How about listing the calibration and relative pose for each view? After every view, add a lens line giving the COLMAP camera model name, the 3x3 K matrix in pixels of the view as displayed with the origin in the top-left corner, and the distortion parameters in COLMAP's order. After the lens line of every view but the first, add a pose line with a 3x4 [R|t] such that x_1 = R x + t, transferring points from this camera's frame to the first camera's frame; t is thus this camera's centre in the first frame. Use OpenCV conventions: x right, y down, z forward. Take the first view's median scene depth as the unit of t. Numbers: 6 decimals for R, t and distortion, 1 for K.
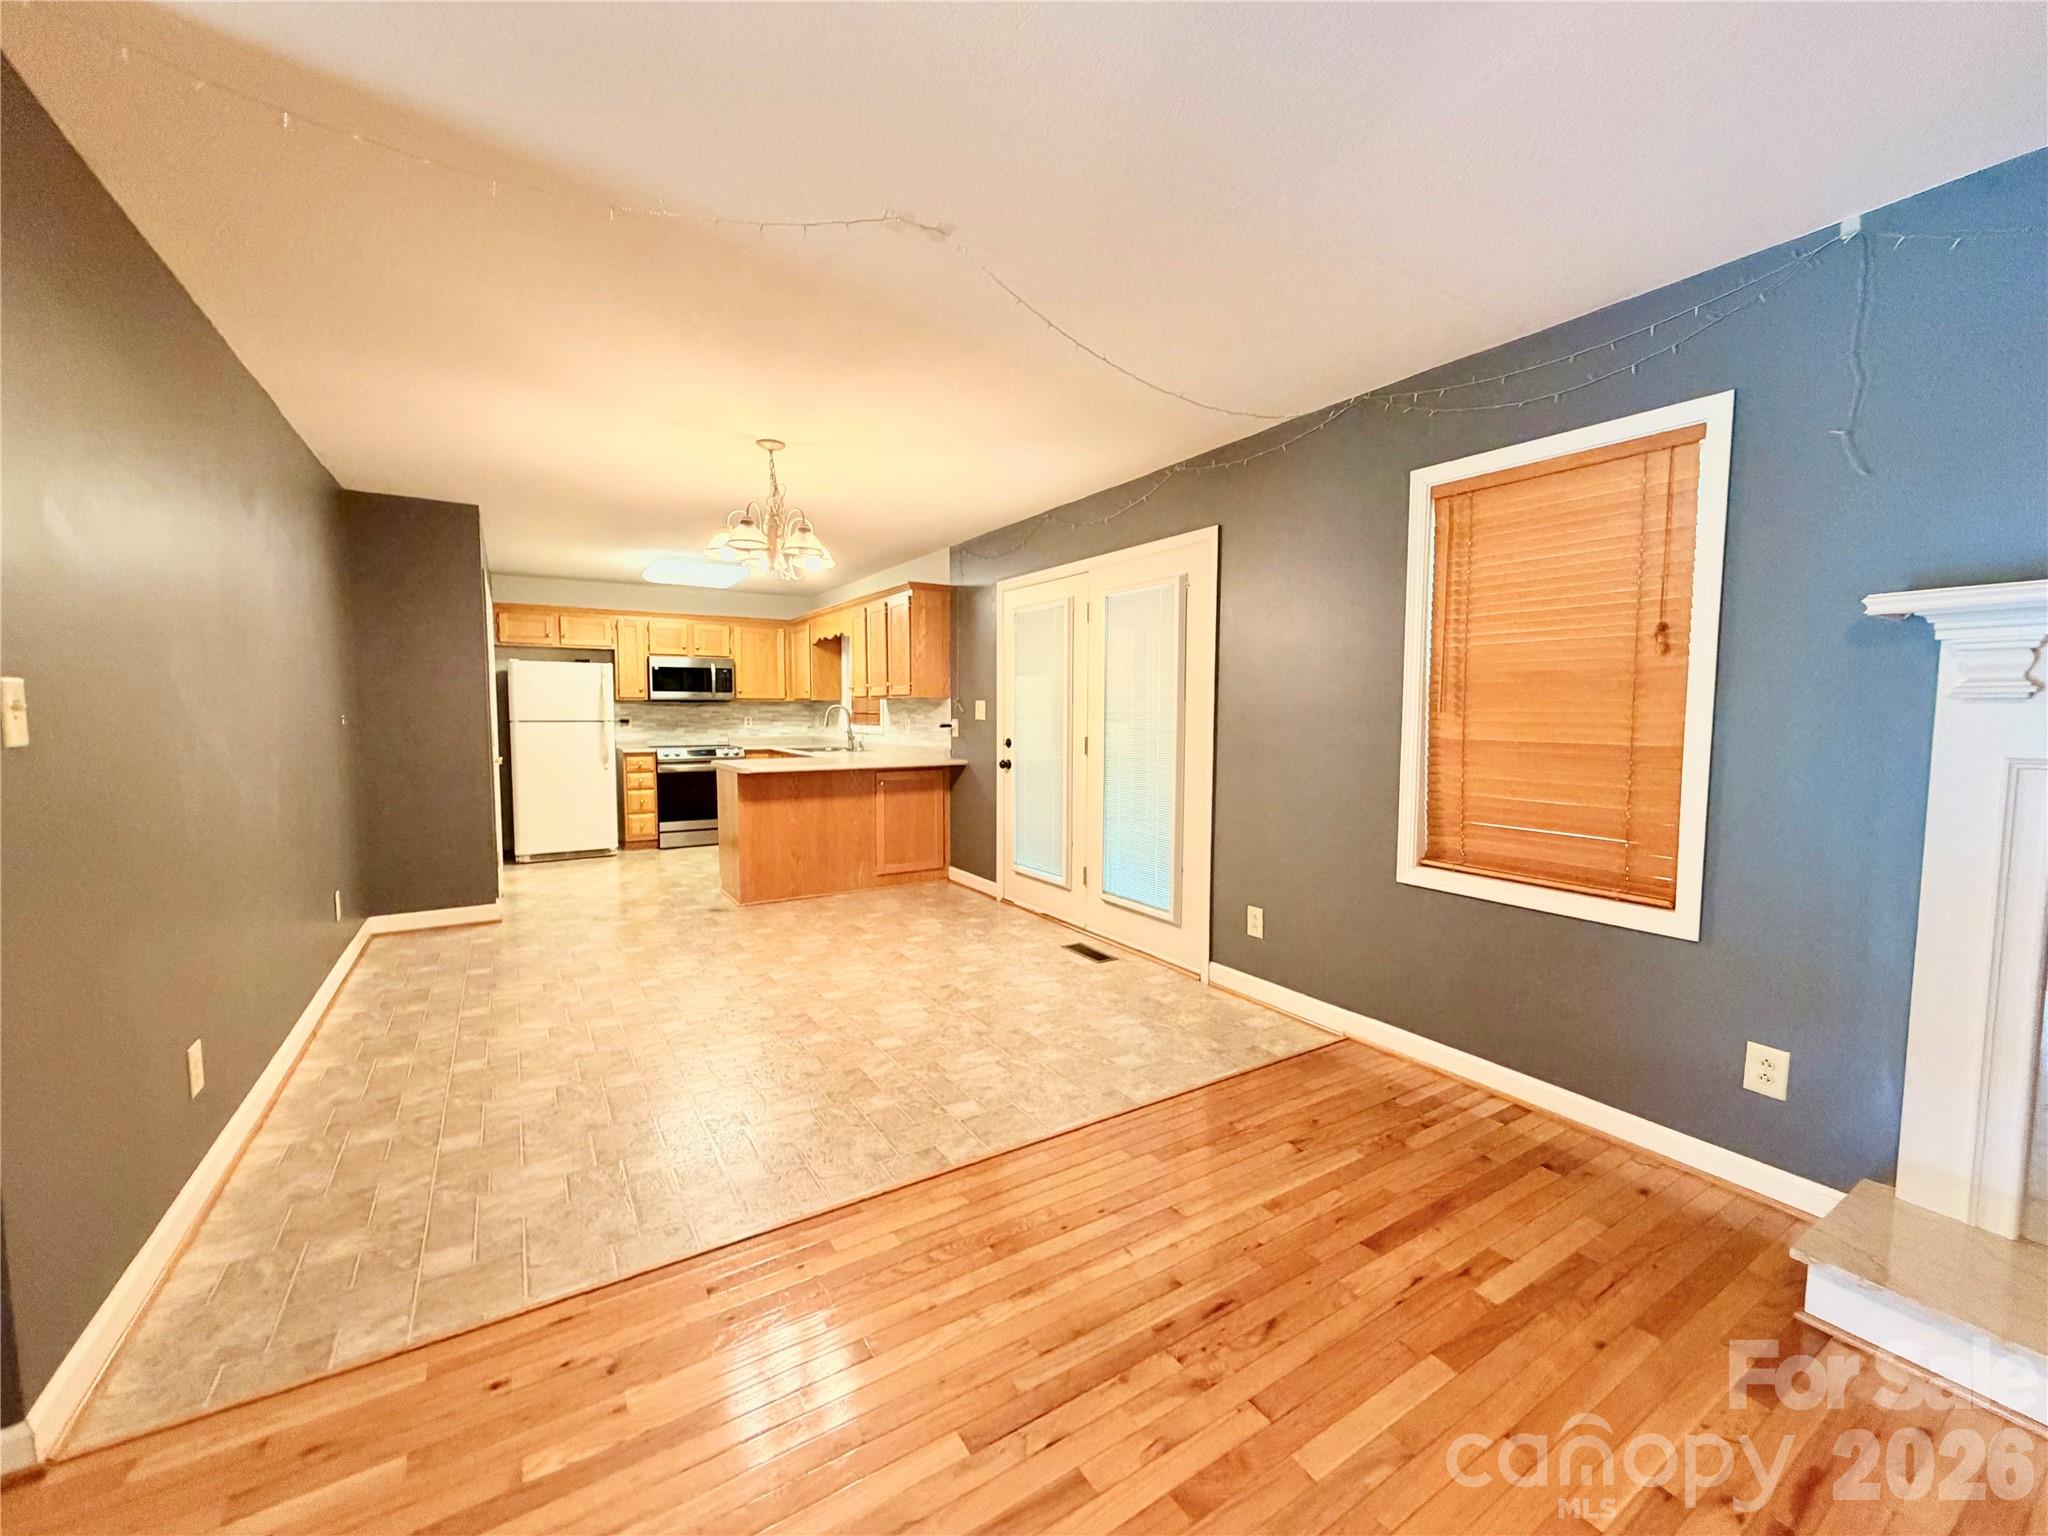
lens RADIAL K [[812.4, 0, 1021.3], [0, 812.4, 767.7], [0, 0, 1]] dist [0.000542, 0.000199]
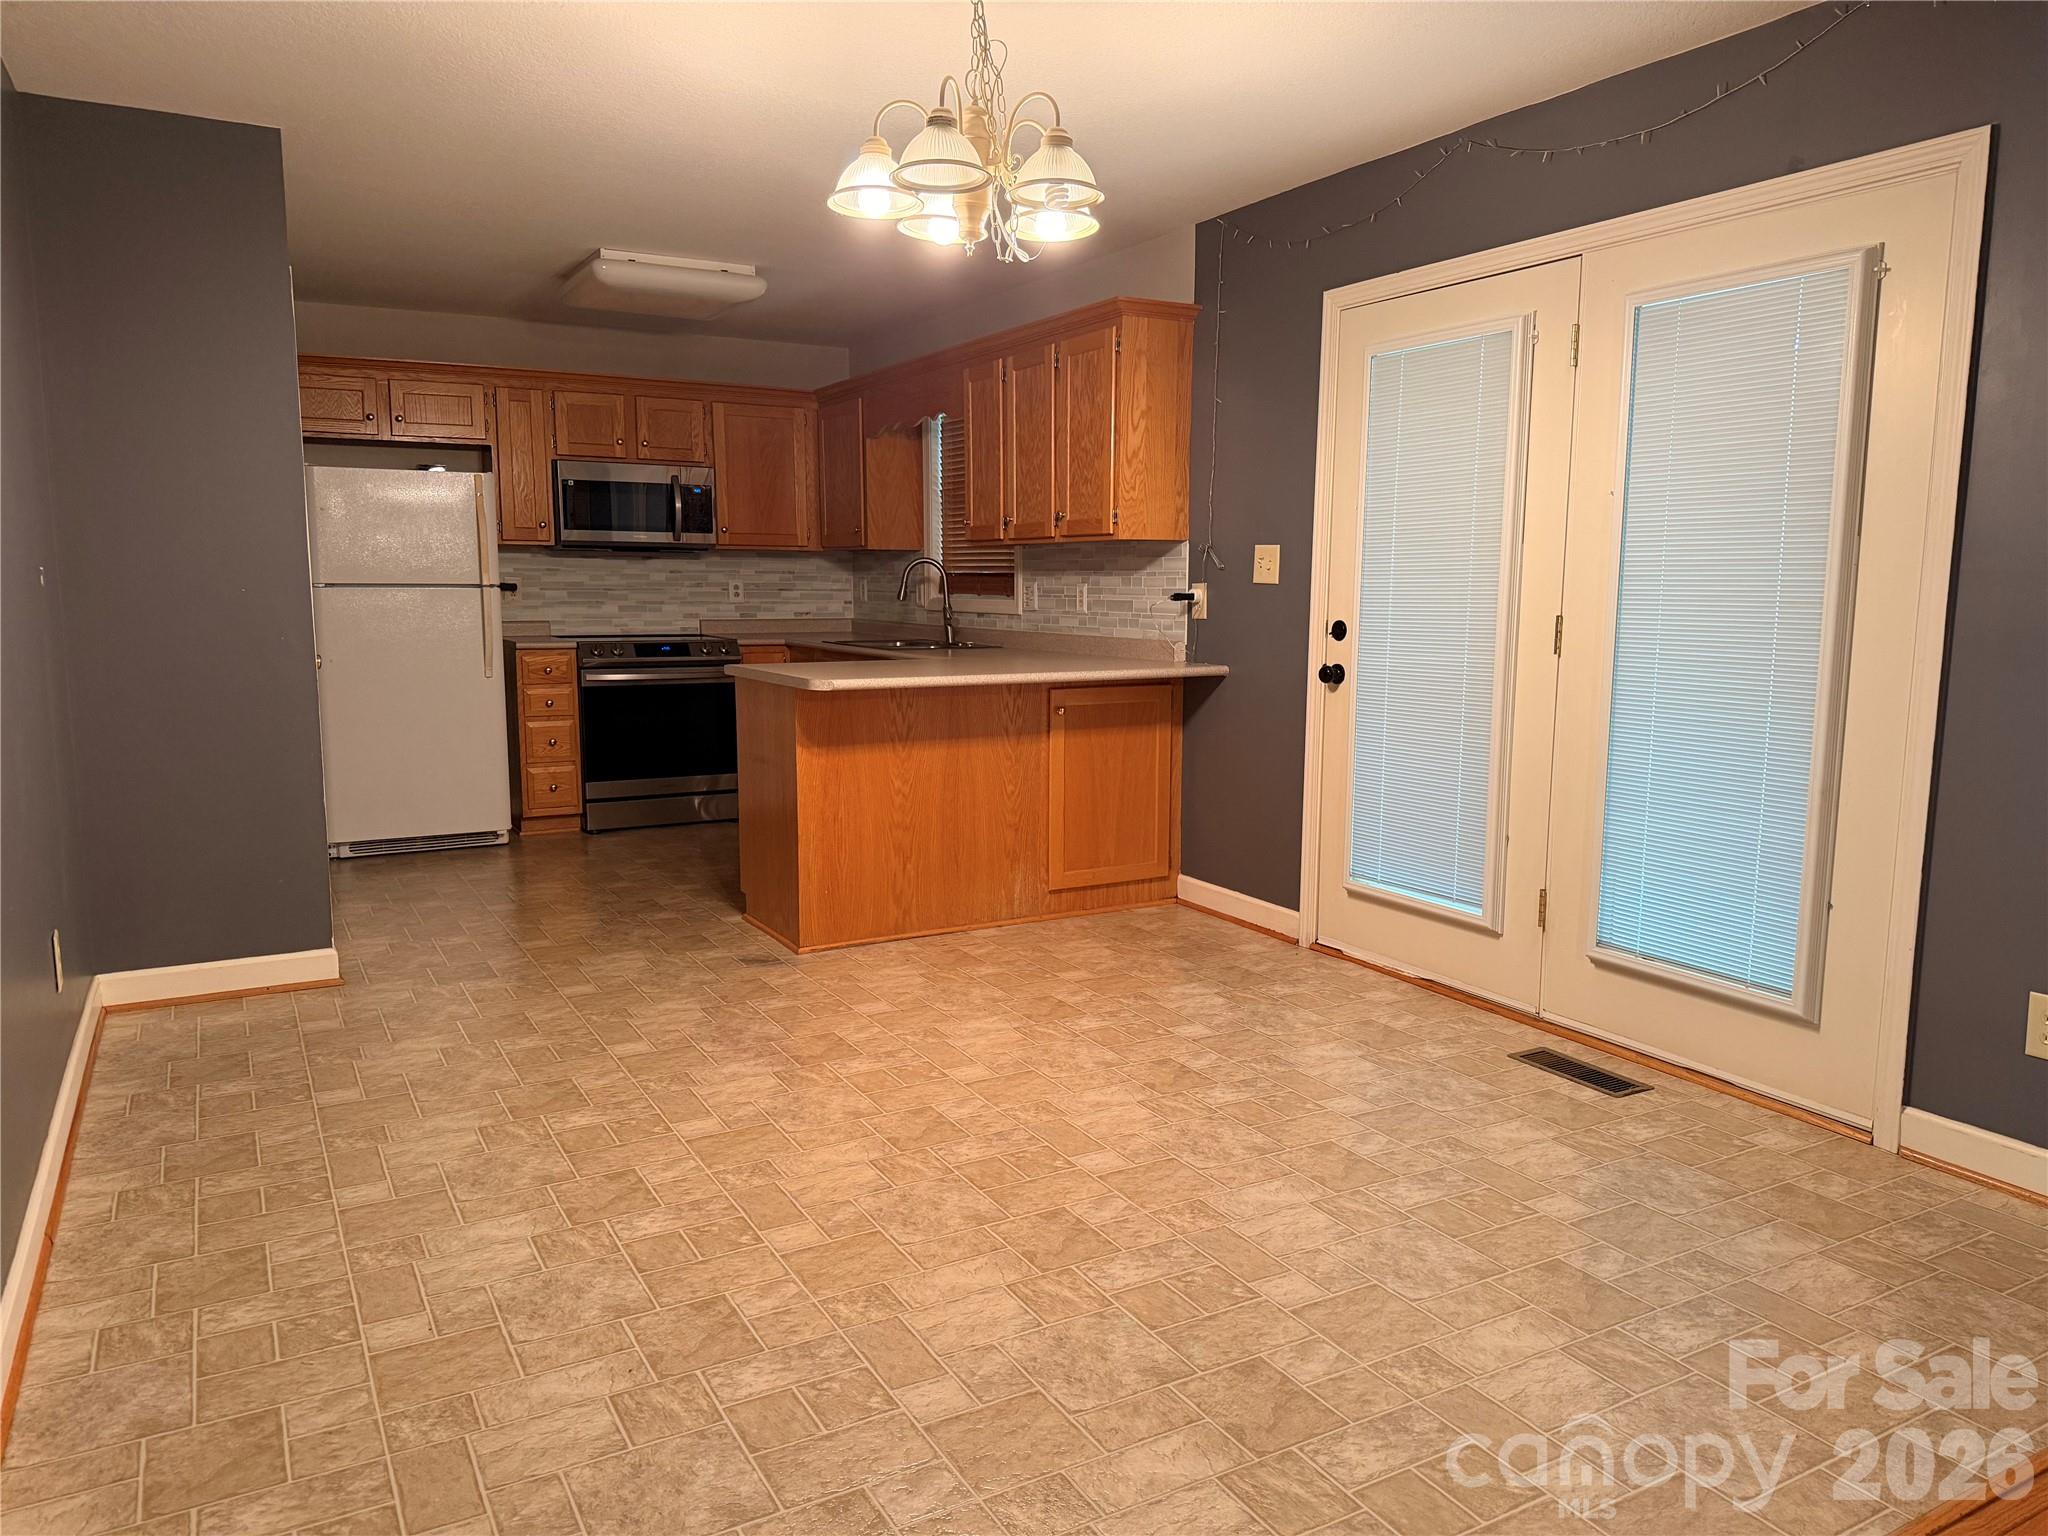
lens RADIAL K [[1424.5, 0, 1039.0], [0, 1424.5, 780.9], [0, 0, 1]] dist [0.078671, -0.098593]
pose [[0.999072, 0.008177, -0.042276, -0.159421], [-0.005158, 0.997462, 0.071020, -0.000329], [0.042750, -0.070736, 0.996579, 0.127029]]
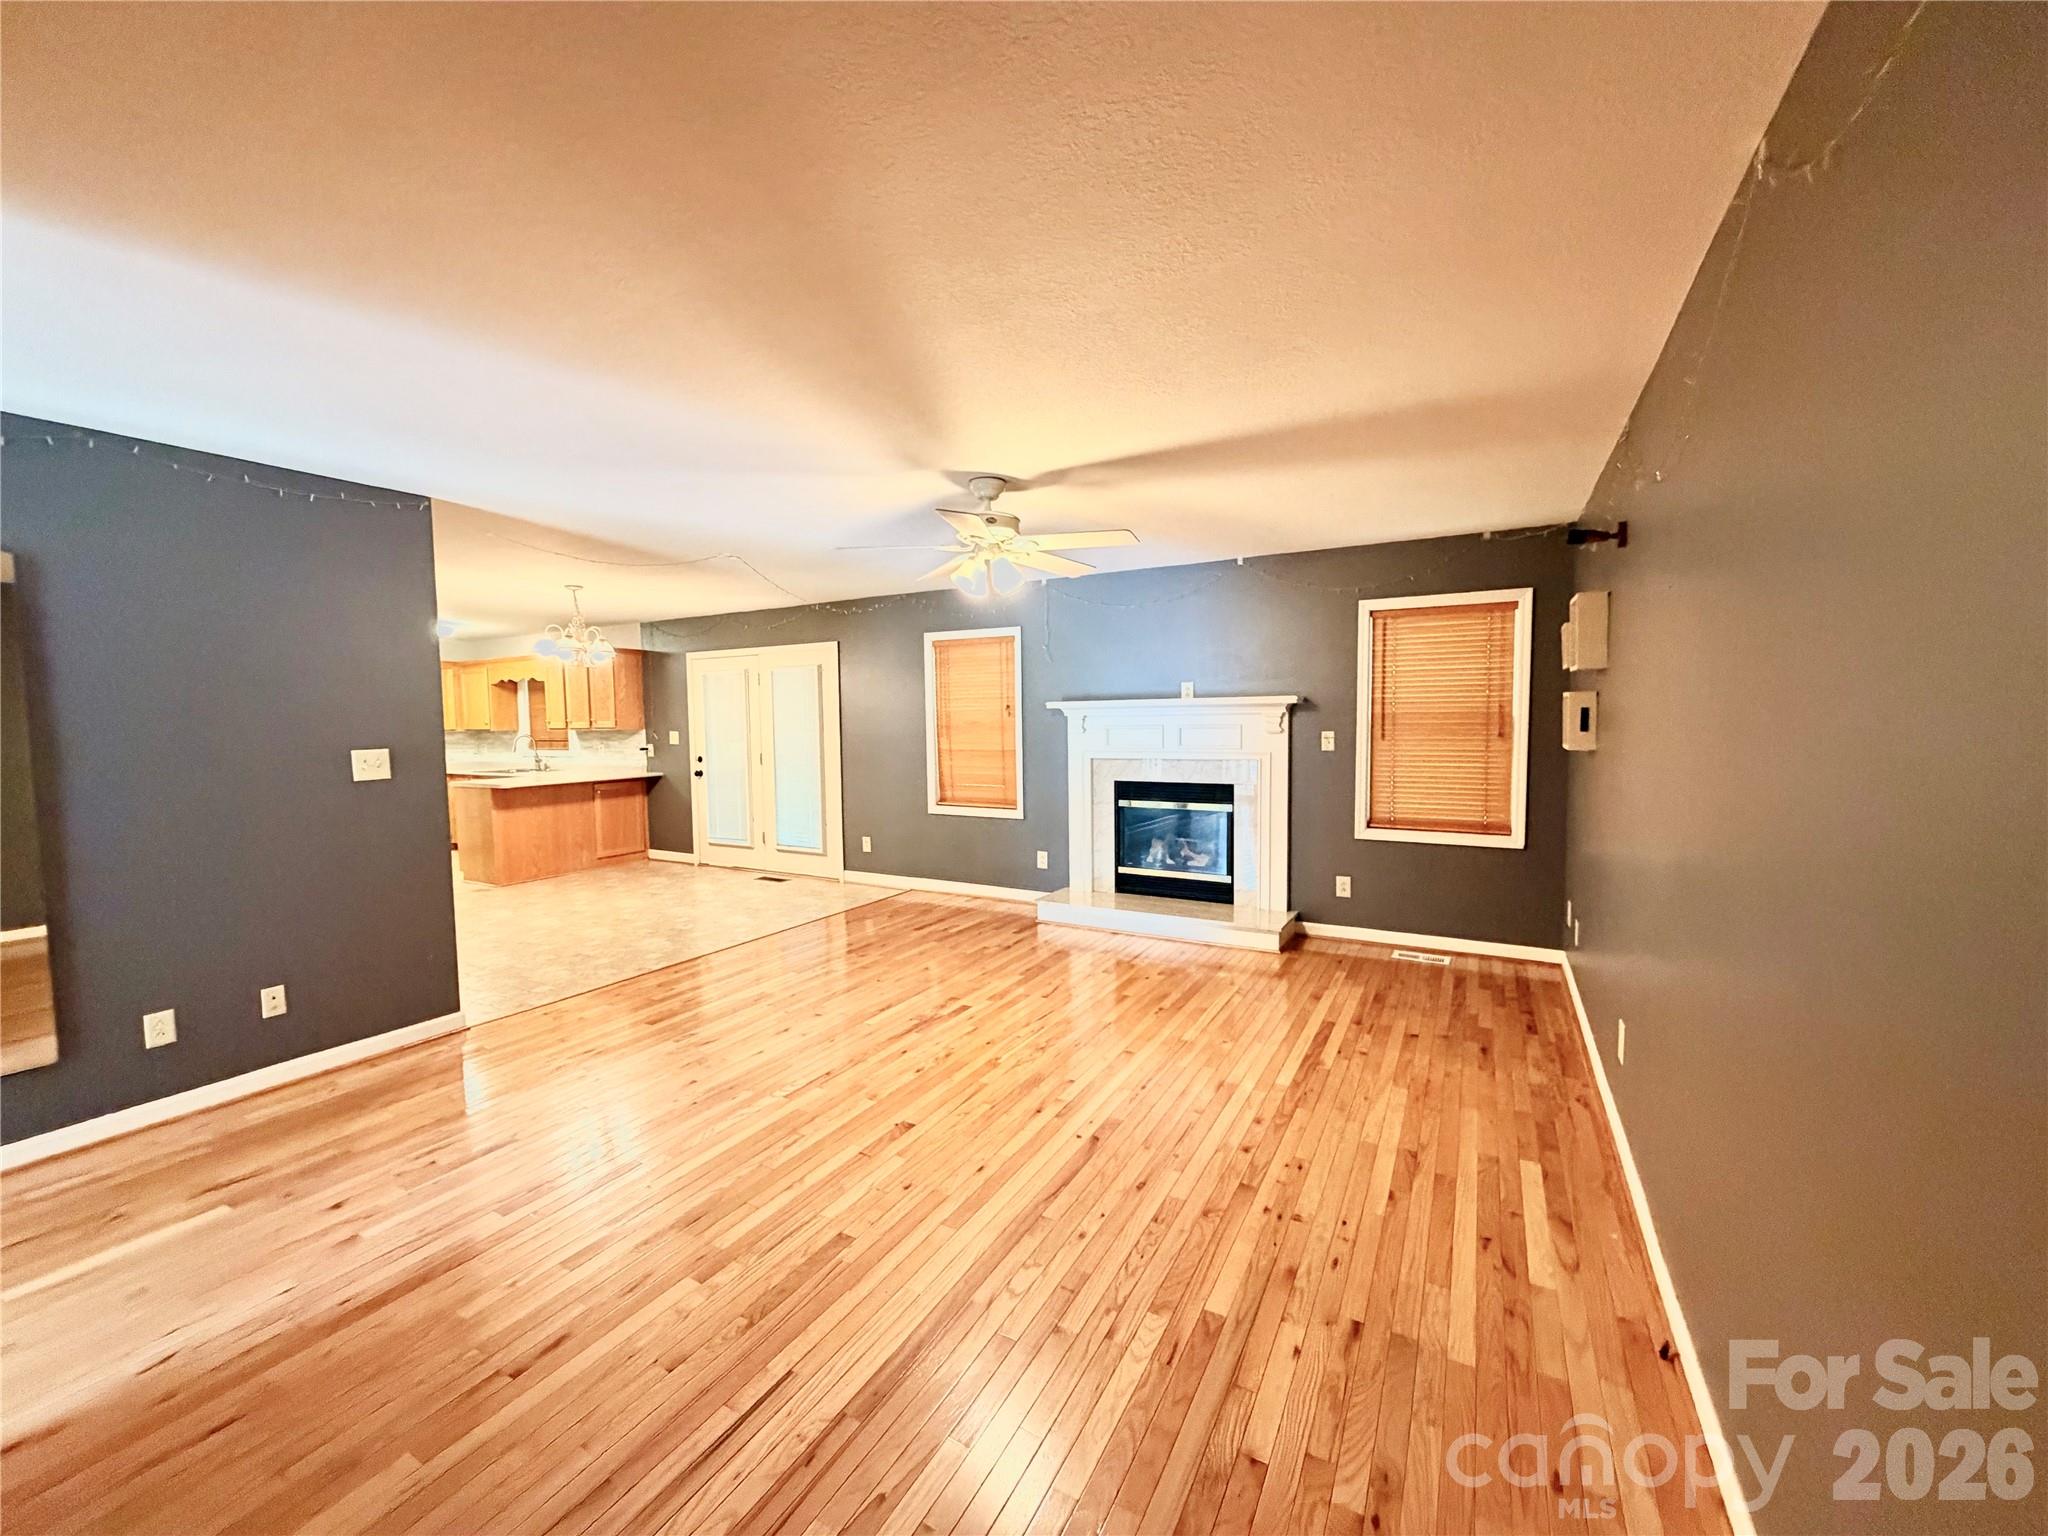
lens RADIAL K [[812.4, 0, 1018.6], [0, 812.4, 763.4], [0, 0, 1]] dist [0.000542, 0.000199]
pose [[0.881111, -0.043457, 0.470908, -0.206456], [0.051428, 0.998668, -0.004066, 0.013795], [-0.470105, 0.027800, 0.882173, -0.616850]]
